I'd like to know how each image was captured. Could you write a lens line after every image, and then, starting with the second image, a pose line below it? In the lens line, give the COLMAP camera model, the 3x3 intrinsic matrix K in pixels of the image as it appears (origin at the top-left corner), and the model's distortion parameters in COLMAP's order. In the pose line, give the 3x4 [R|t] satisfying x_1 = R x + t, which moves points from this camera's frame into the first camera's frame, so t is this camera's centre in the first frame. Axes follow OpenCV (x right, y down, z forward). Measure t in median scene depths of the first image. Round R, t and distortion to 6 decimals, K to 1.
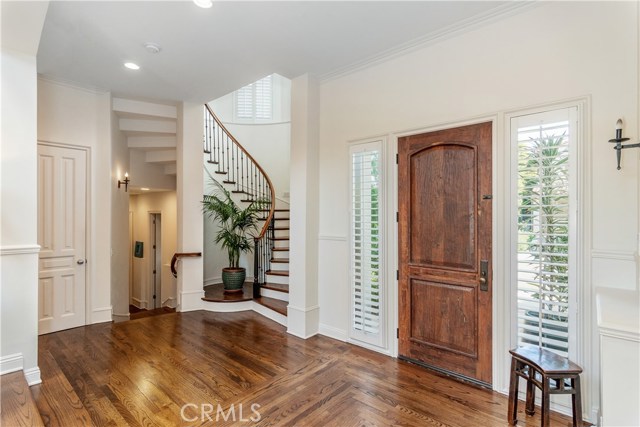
lens RADIAL K [[317.7, 0, 320.0], [0, 317.7, 215.0], [0, 0, 1]] dist [0.002308, 0.000152]
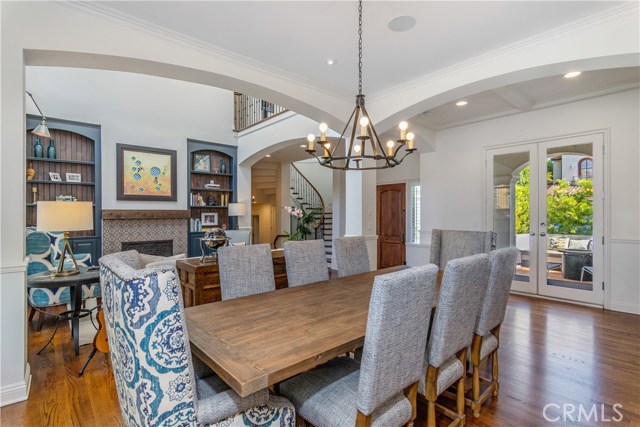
lens RADIAL K [[317.7, 0, 322.0], [0, 317.7, 213.4], [0, 0, 1]] dist [0.002308, 0.000152]
pose [[0.991575, -0.005787, -0.129402, 0.087025], [0.005706, 0.999983, -0.000994, -0.015165], [0.129406, 0.000248, 0.991592, -0.873392]]
